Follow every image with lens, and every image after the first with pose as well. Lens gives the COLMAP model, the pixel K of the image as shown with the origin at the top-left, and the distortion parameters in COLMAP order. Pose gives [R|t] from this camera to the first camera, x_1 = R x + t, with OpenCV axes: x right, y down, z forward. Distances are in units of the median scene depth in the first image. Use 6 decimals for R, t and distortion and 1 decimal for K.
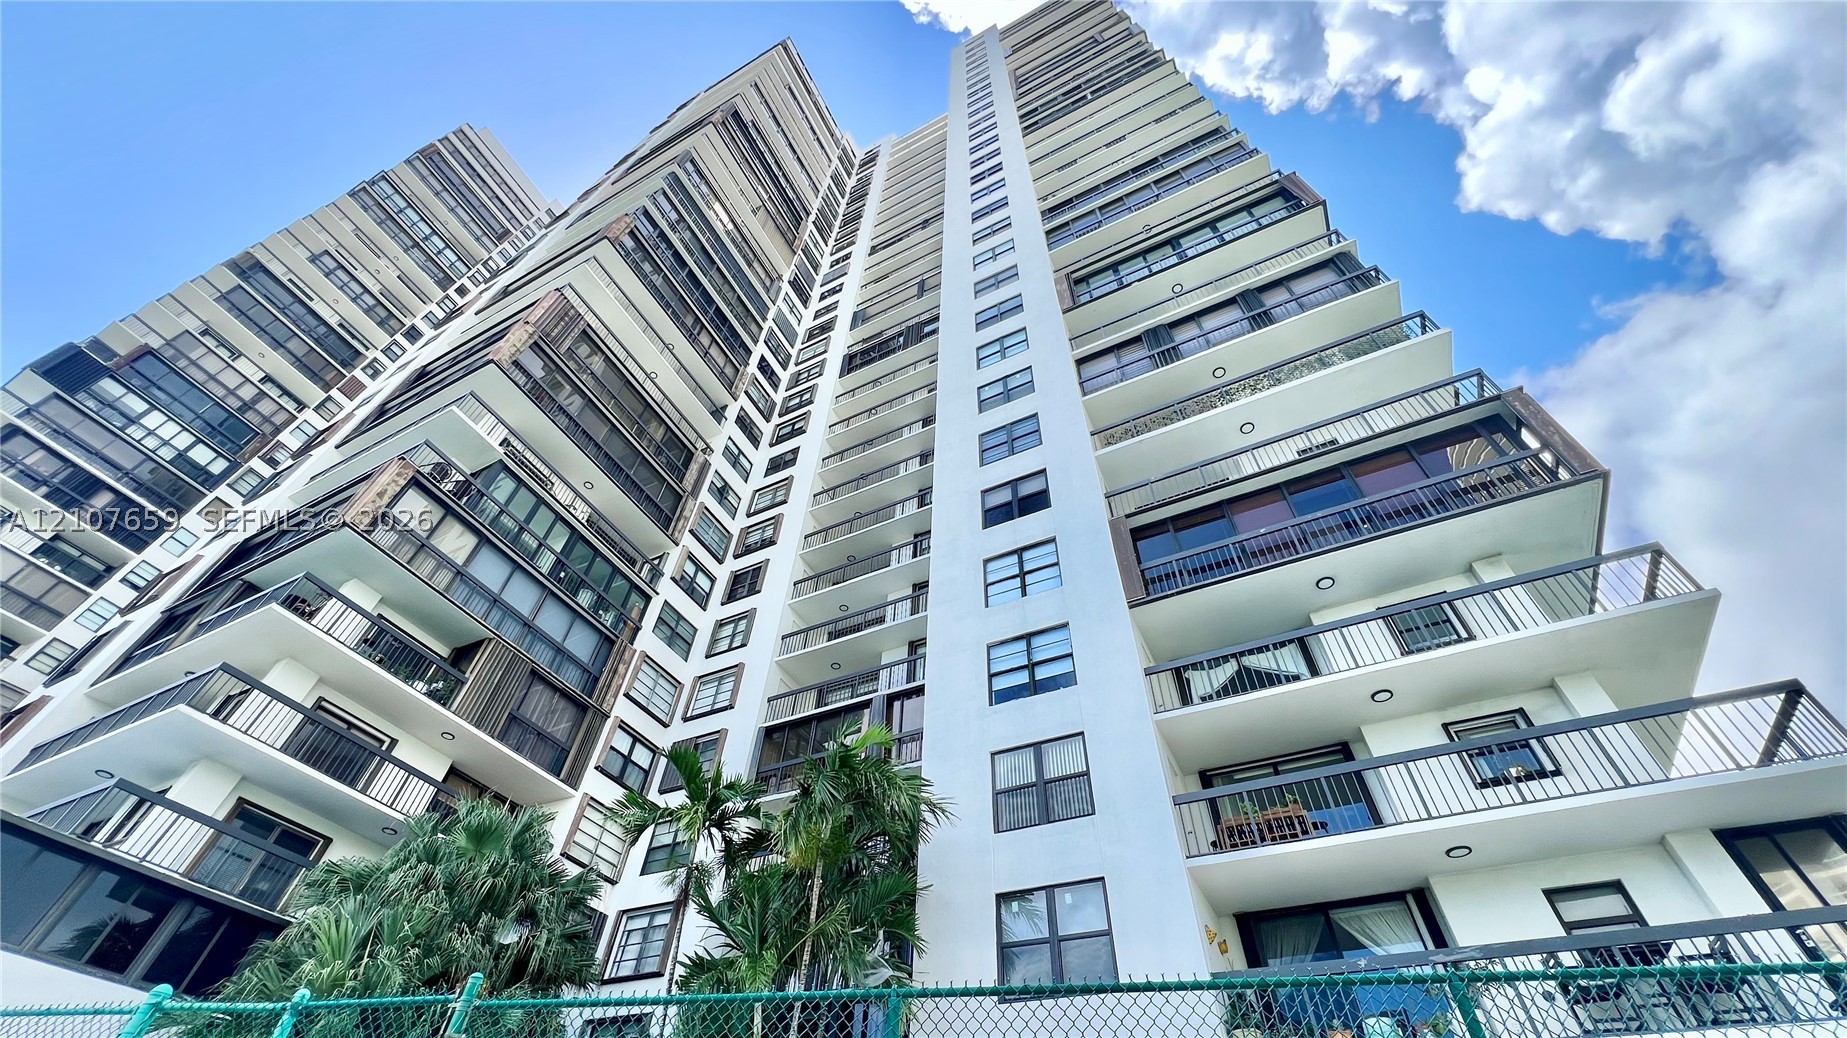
lens RADIAL K [[740.2, 0, 915.5], [0, 740.2, 510.3], [0, 0, 1]] dist [-0.002804, 0.000684]
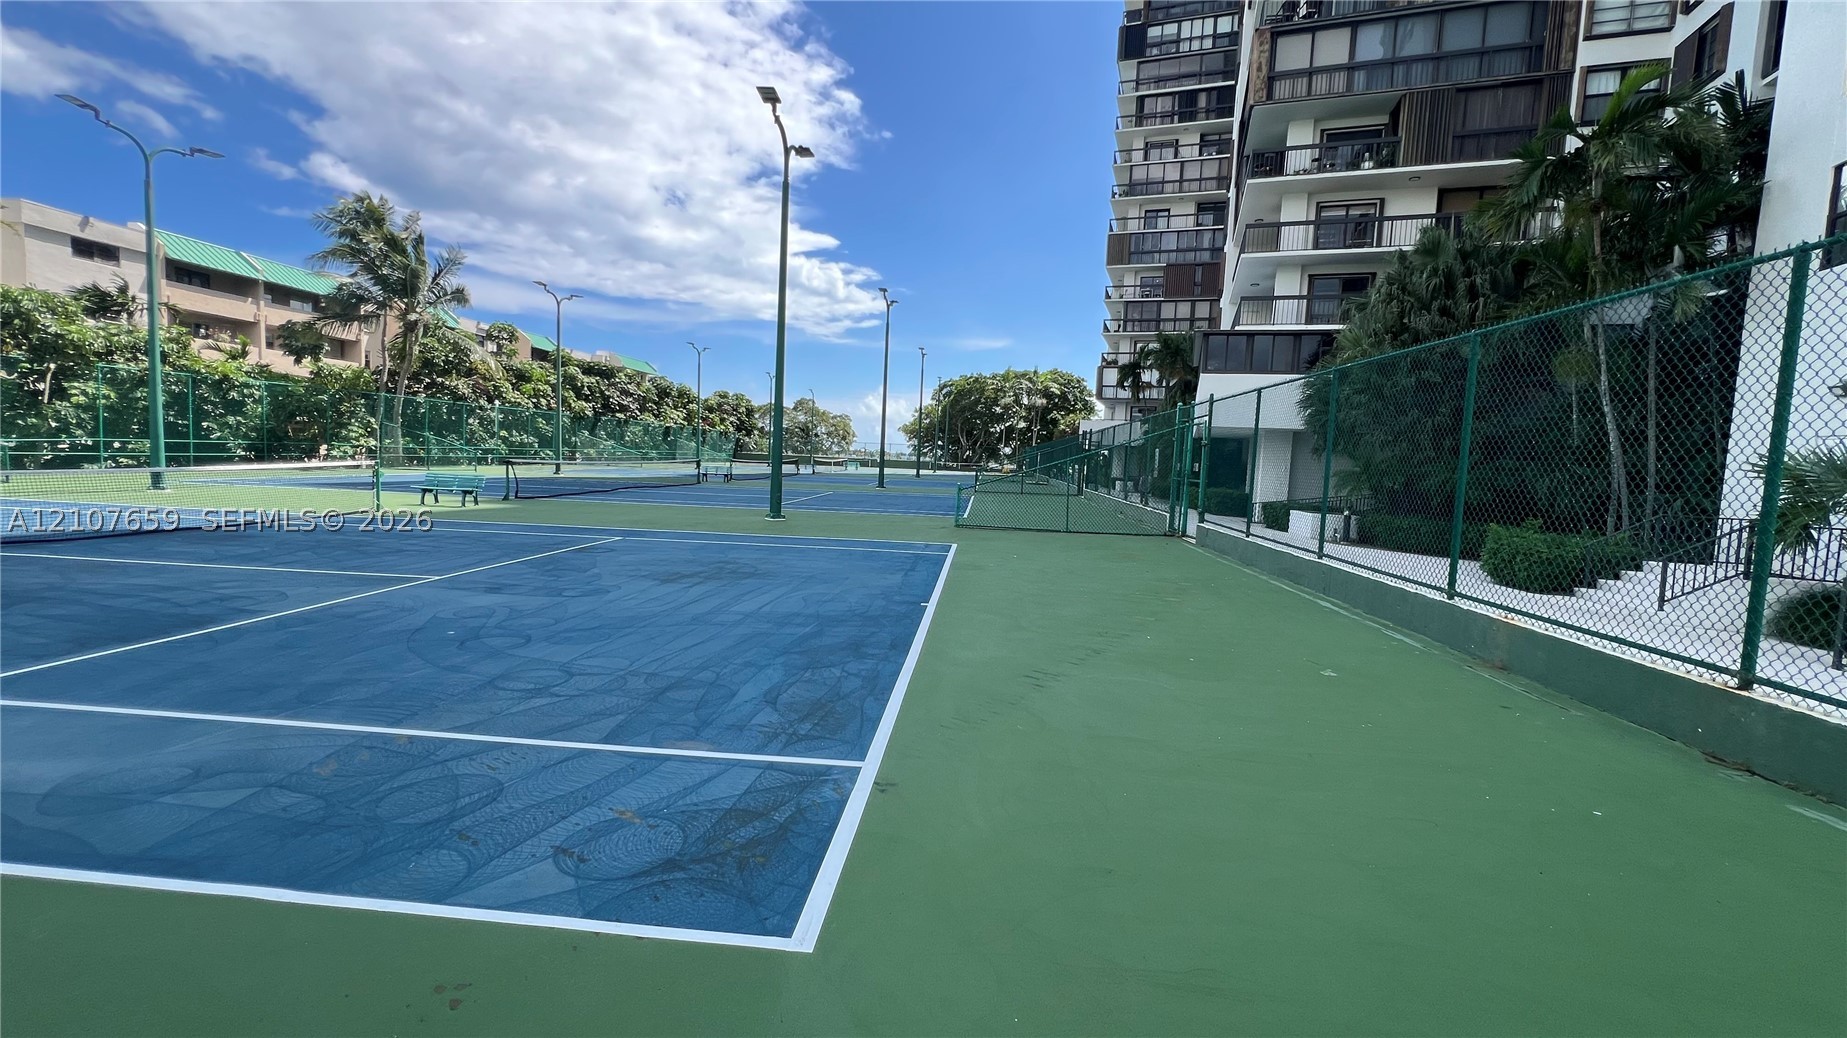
lens RADIAL K [[740.2, 0, 918.9], [0, 740.2, 514.5], [0, 0, 1]] dist [-0.002804, 0.000684]
pose [[0.137224, 0.043401, -0.989589, 0.470047], [0.713925, 0.688203, 0.129181, -0.065604], [0.686645, -0.724219, 0.063453, -0.089813]]
